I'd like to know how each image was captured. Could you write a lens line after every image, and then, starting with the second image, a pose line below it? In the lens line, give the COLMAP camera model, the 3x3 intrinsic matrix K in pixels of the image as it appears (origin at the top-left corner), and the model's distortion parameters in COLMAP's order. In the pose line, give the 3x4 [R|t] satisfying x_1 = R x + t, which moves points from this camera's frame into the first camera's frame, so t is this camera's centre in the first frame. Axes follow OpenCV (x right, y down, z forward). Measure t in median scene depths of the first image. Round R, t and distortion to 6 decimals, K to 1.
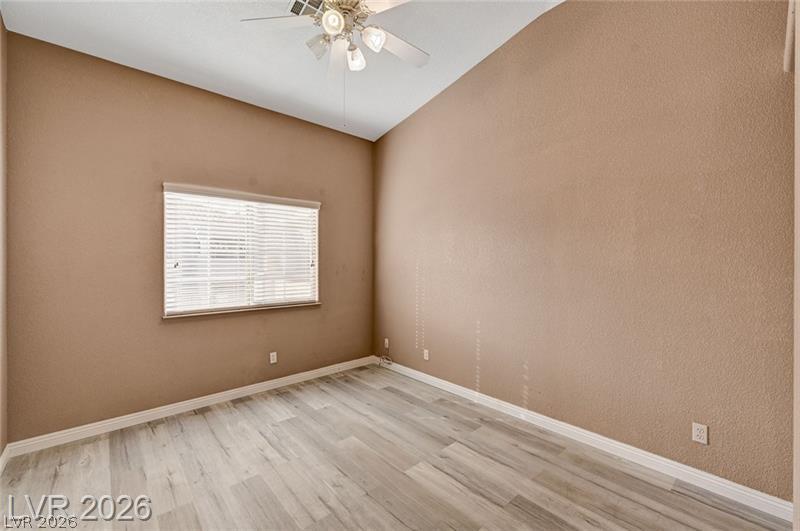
lens RADIAL K [[331.9, 0, 404.4], [0, 331.9, 264.0], [0, 0, 1]] dist [0.000455, 0.000739]
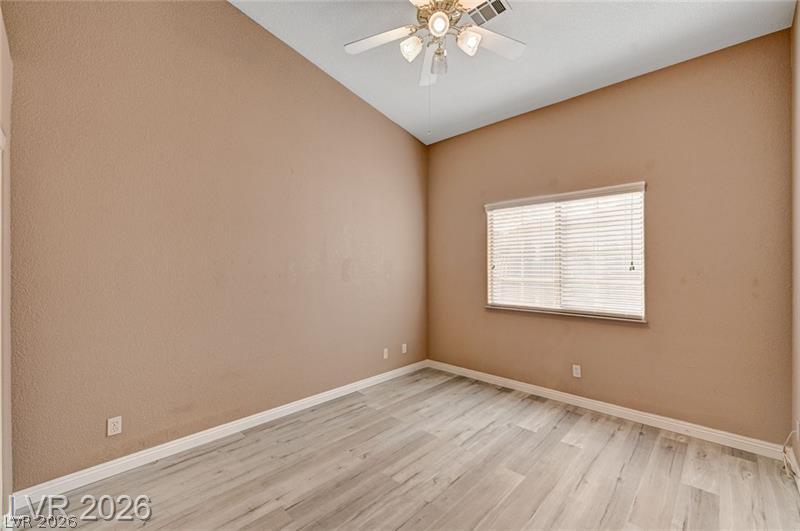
lens RADIAL K [[331.9, 0, 404.4], [0, 331.9, 264.0], [0, 0, 1]] dist [0.000455, 0.000739]
pose [[0.062886, -0.008093, -0.997988, 0.582095], [-0.001624, 0.999965, -0.008211, 0.002068], [0.998019, 0.002137, 0.062870, 0.591230]]
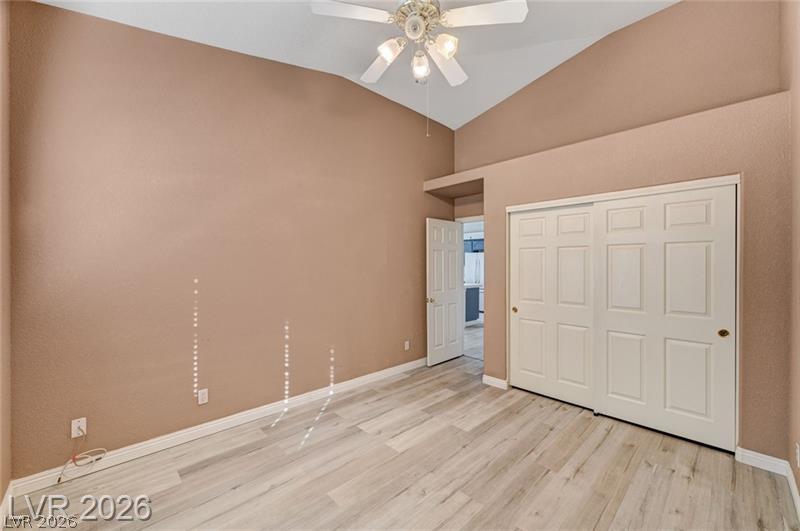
lens RADIAL K [[318.1, 0, 400.9], [0, 318.1, 262.6], [0, 0, 1]] dist [-0.003048, -0.000088]
pose [[-0.018065, -0.000456, 0.999837, -0.813359], [0.007684, 0.999970, 0.000595, -0.015875], [-0.999807, 0.007694, -0.018061, 0.761064]]
